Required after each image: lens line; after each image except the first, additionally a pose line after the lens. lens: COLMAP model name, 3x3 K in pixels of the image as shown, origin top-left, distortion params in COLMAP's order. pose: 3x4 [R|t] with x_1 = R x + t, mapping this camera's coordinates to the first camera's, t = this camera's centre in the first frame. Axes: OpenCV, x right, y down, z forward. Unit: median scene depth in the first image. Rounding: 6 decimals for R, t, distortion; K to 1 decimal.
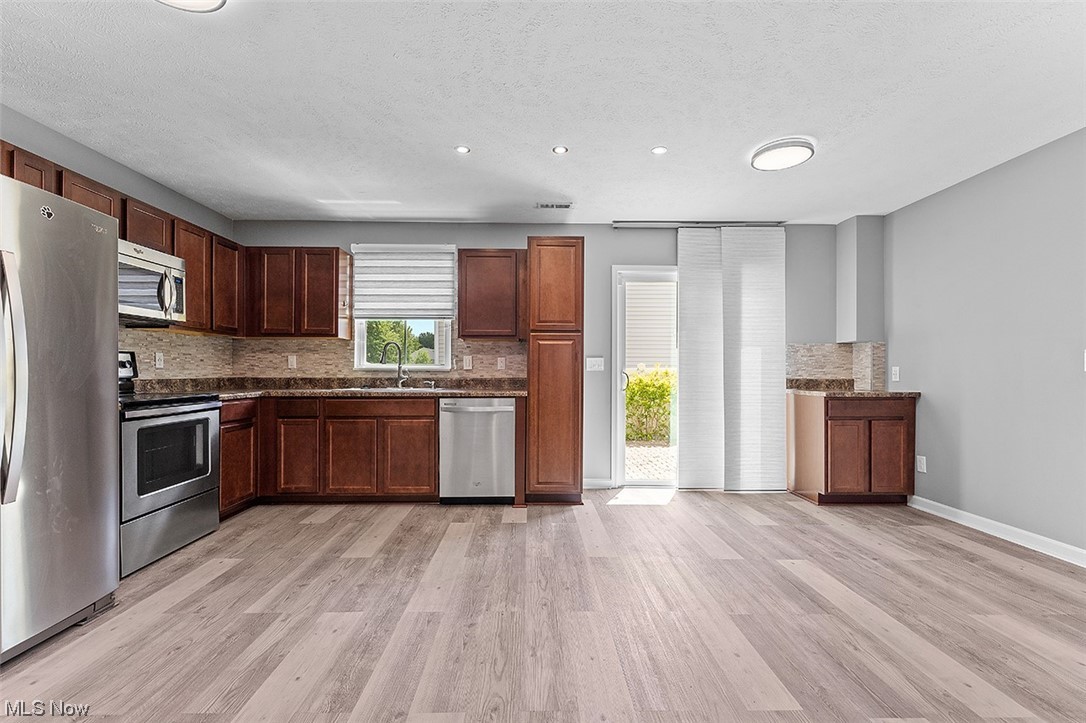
lens RADIAL K [[460.6, 0, 534.7], [0, 460.6, 370.6], [0, 0, 1]] dist [0.003234, -0.001064]
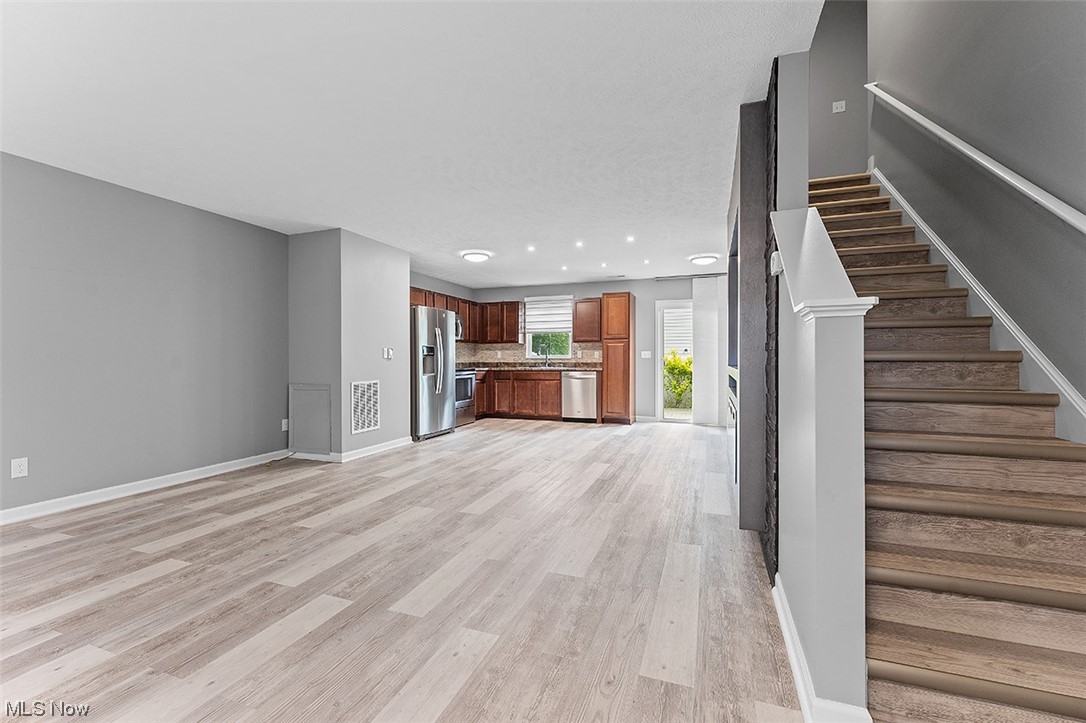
lens RADIAL K [[460.6, 0, 535.3], [0, 460.6, 361.4], [0, 0, 1]] dist [0.003234, -0.001064]
pose [[0.930452, -0.002718, -0.366404, 0.455079], [0.005050, 0.999973, 0.005408, 0.001445], [0.366379, -0.006883, 0.930440, -1.021764]]
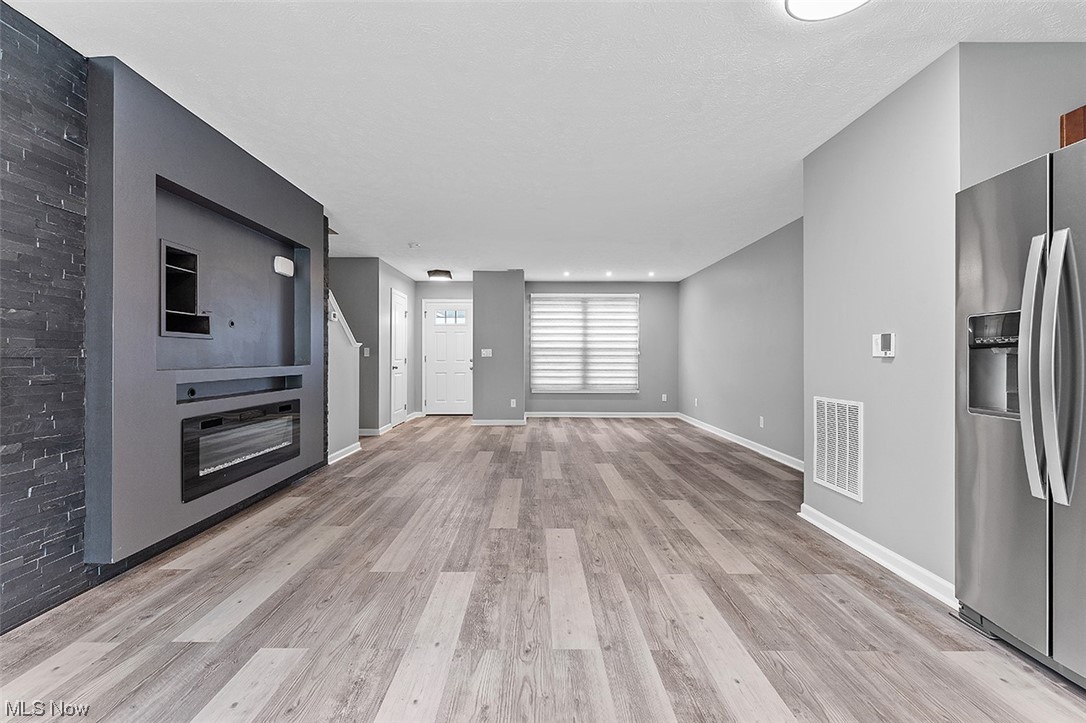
lens RADIAL K [[460.6, 0, 536.0], [0, 460.6, 355.9], [0, 0, 1]] dist [0.003234, -0.001064]
pose [[-0.999952, -0.004496, 0.008671, -0.045167], [-0.004535, 0.999979, -0.004570, 0.000959], [-0.008650, -0.004610, -0.999952, 0.852667]]
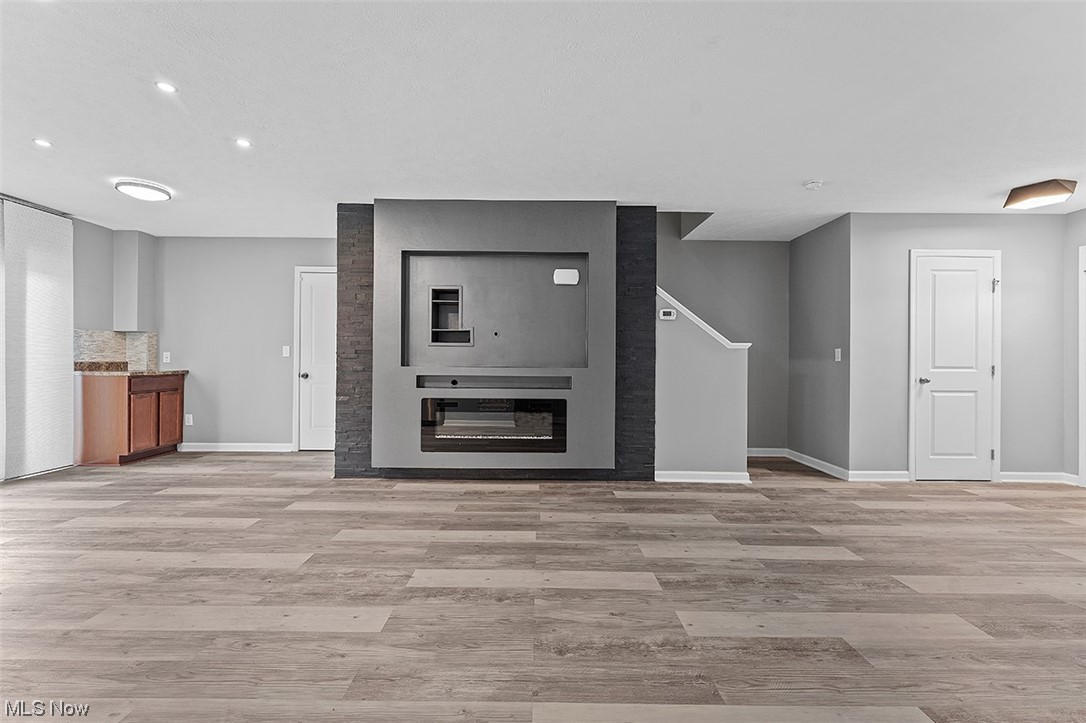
lens RADIAL K [[460.6, 0, 537.2], [0, 460.6, 360.2], [0, 0, 1]] dist [0.003234, -0.001064]
pose [[0.004918, -0.002686, 0.999984, -0.590822], [-0.010109, 0.999945, 0.002735, 0.000121], [-0.999937, -0.010123, 0.004890, -0.099162]]
